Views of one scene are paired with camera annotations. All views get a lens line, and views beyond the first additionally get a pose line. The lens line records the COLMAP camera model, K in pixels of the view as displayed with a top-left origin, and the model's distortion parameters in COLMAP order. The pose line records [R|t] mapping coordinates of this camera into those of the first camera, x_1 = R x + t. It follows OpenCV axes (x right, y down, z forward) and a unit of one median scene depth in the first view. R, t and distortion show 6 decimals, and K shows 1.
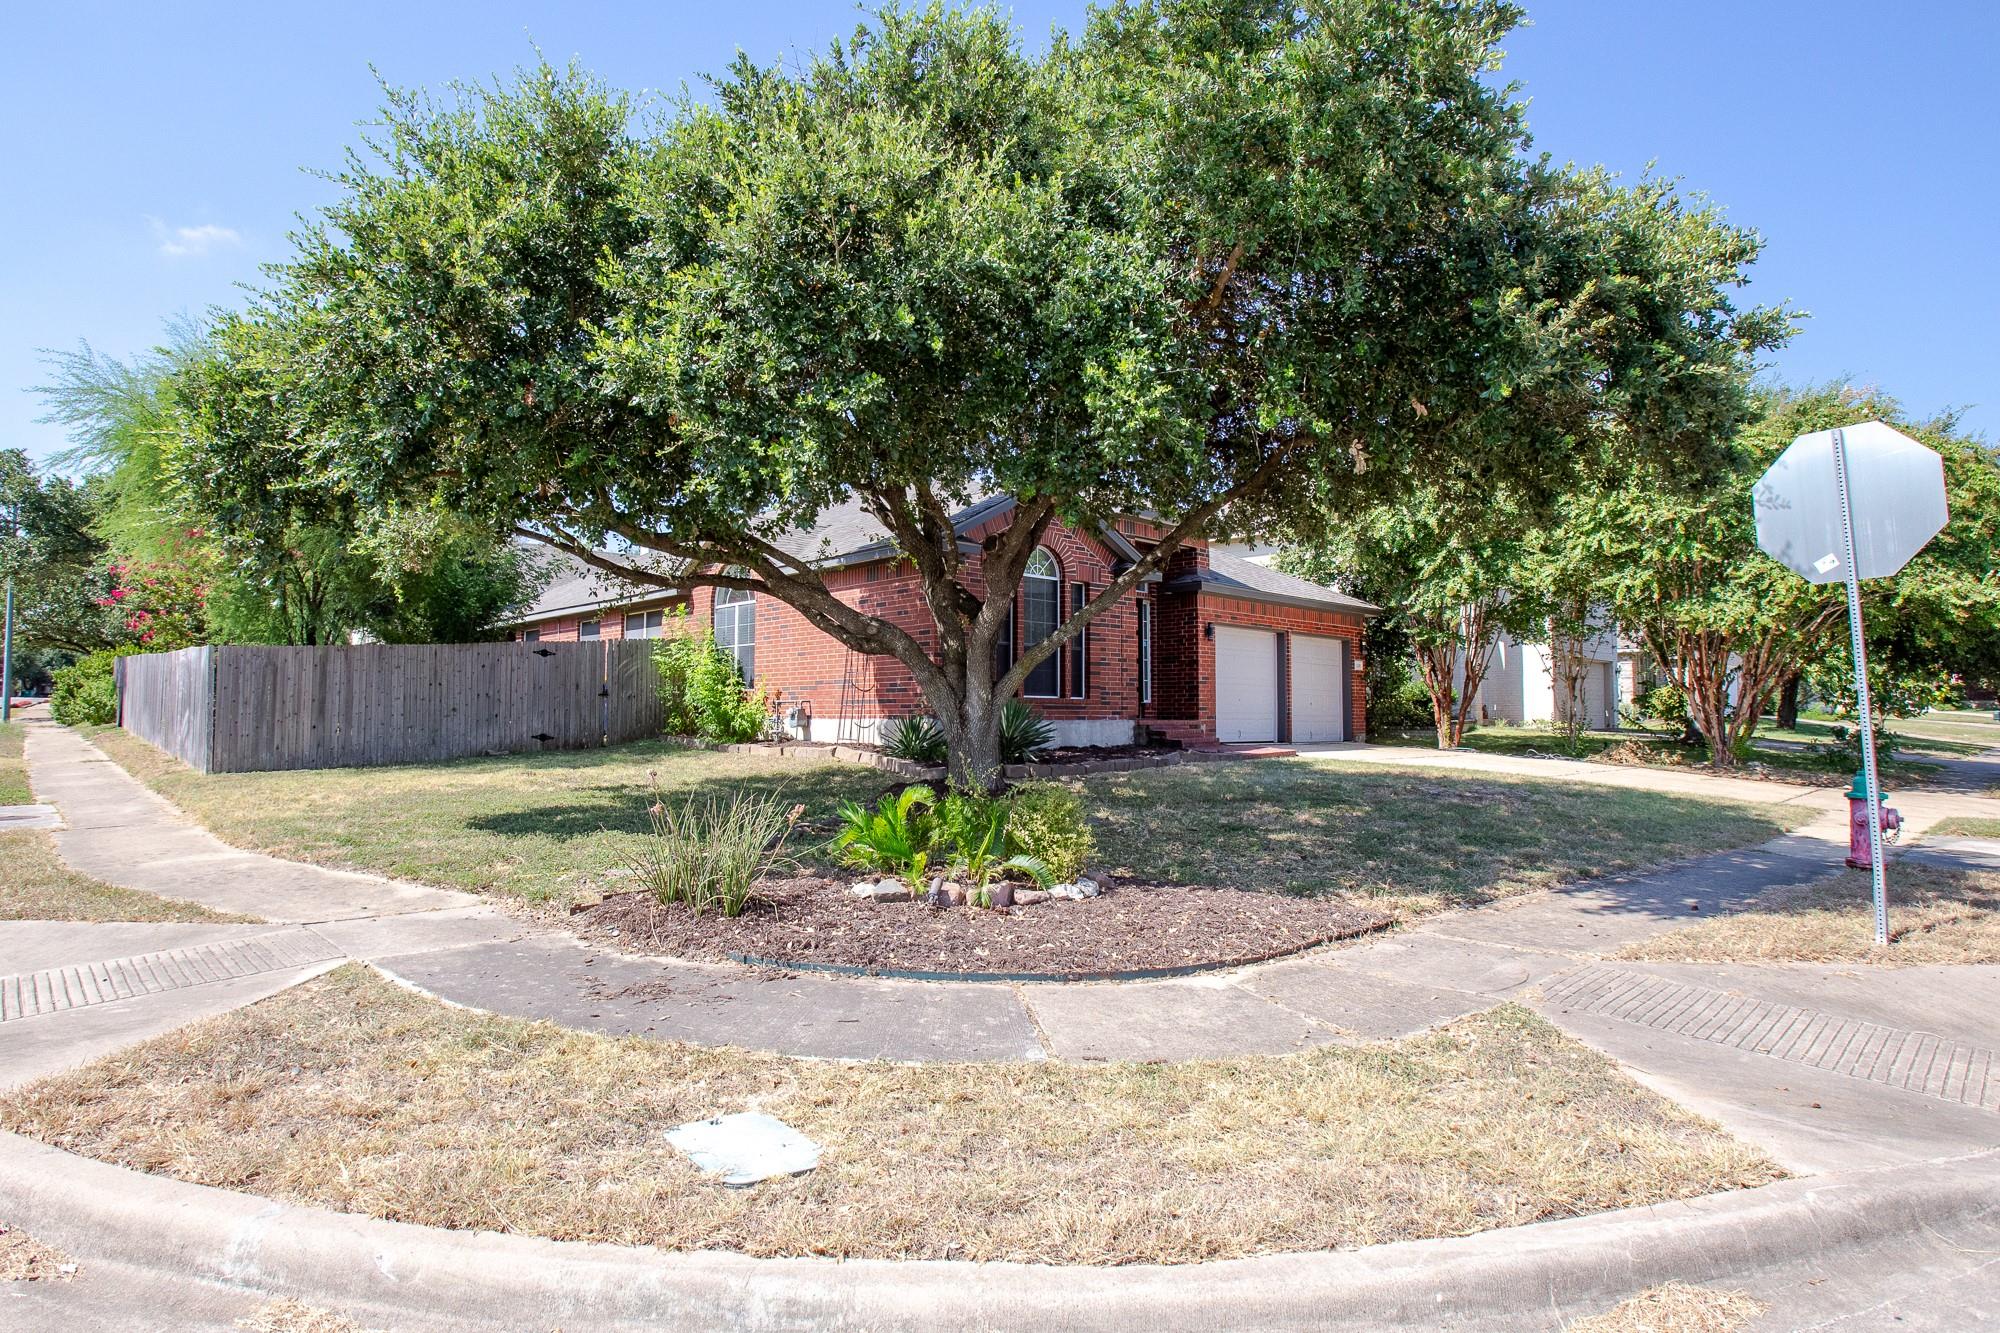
lens RADIAL K [[932.9, 0, 991.0], [0, 932.9, 661.5], [0, 0, 1]] dist [-0.033963, 0.000072]
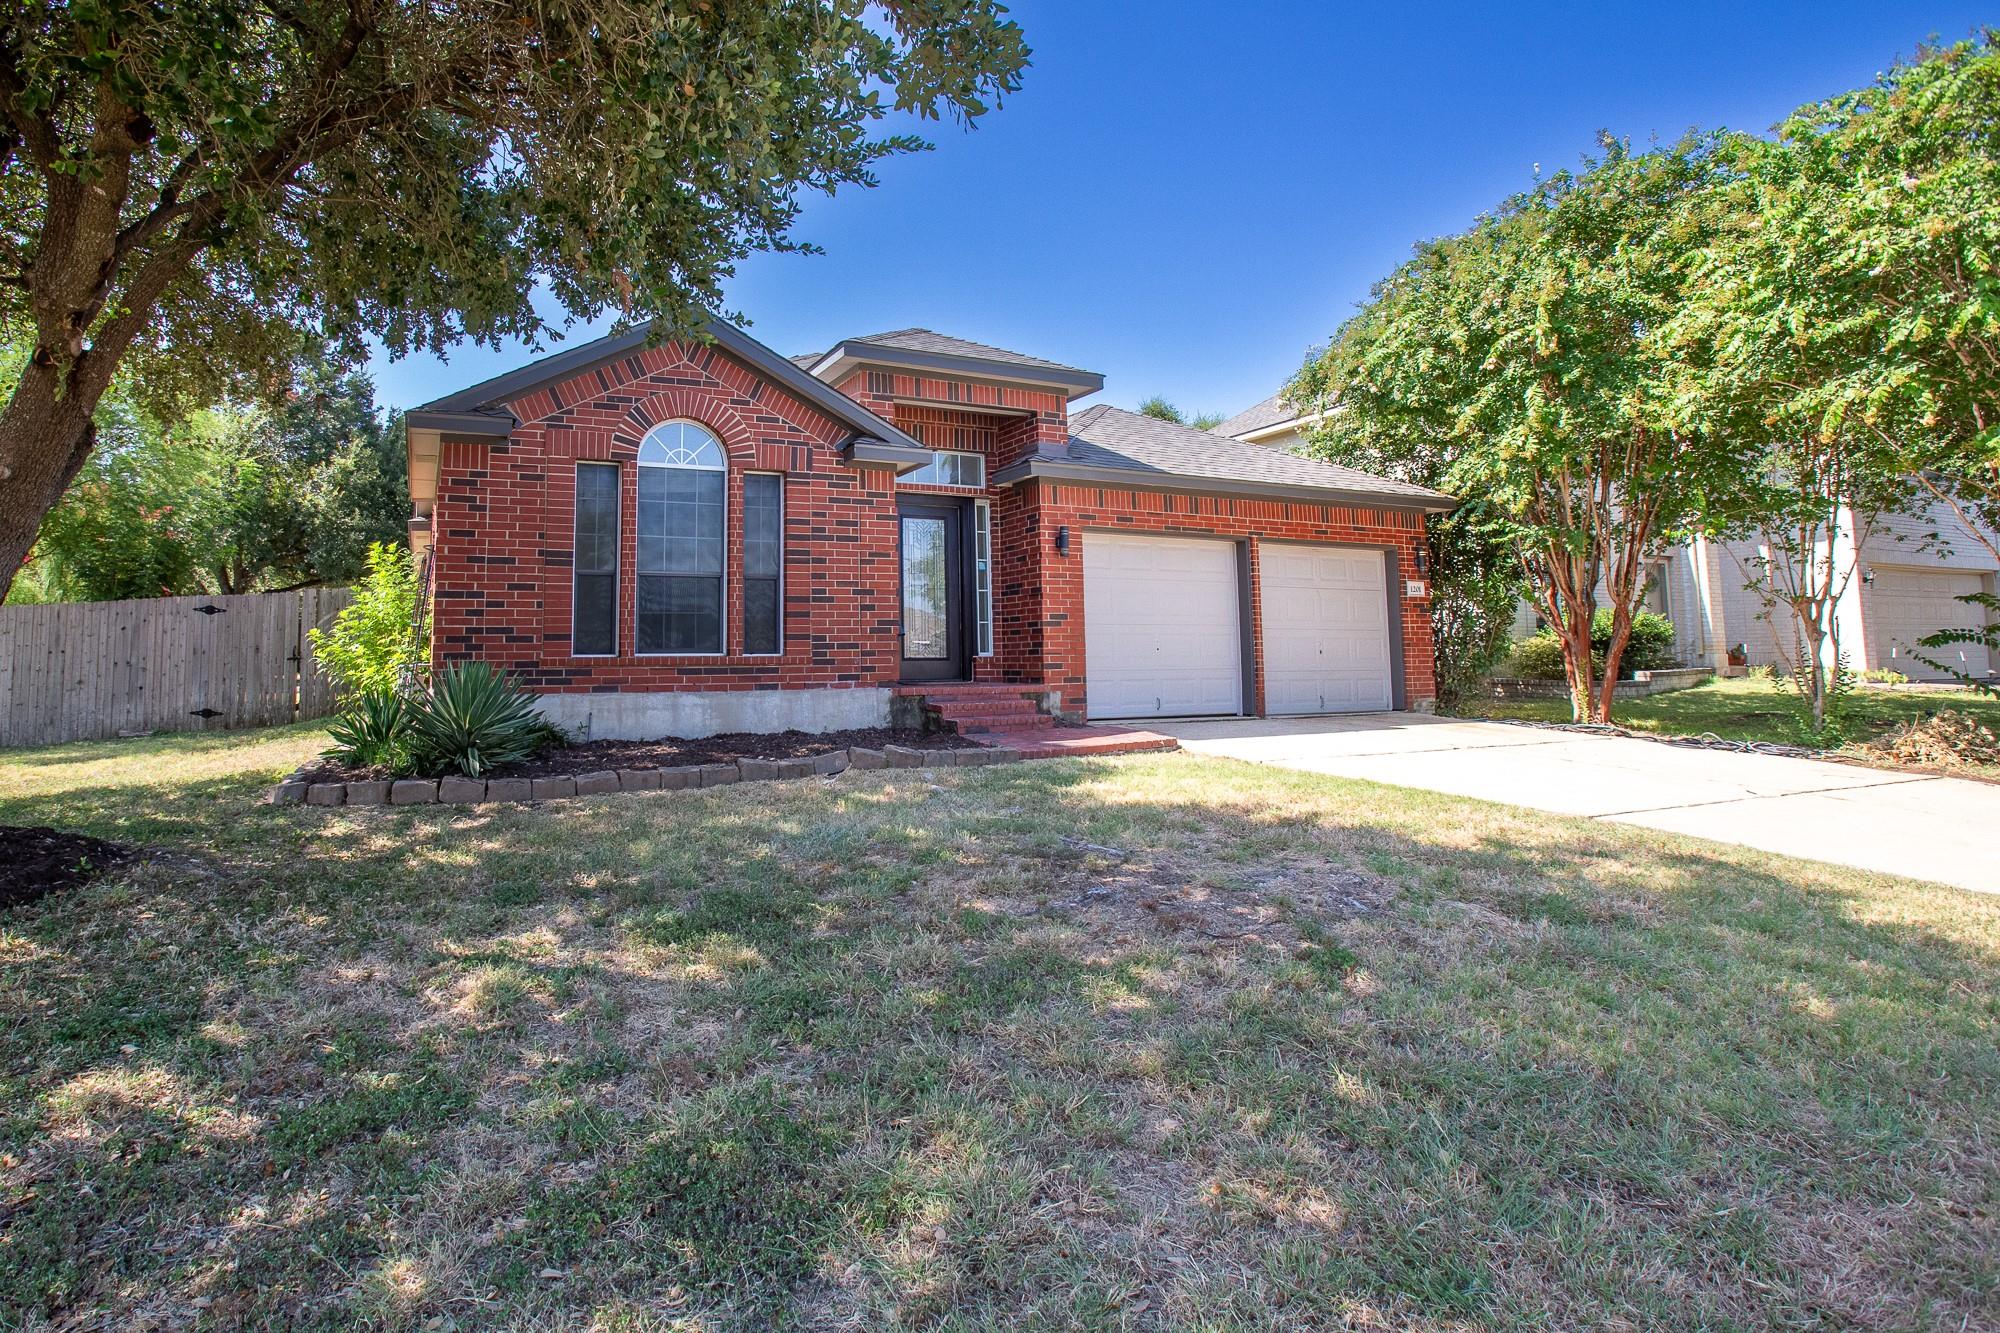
lens RADIAL K [[985.7, 0, 941.2], [0, 985.7, 571.8], [0, 0, 1]] dist [-0.021291, 0.015843]
pose [[0.960123, -0.038441, -0.276922, 0.340634], [0.029493, 0.998902, -0.036404, 0.009359], [0.278017, 0.026785, 0.960203, 0.344414]]
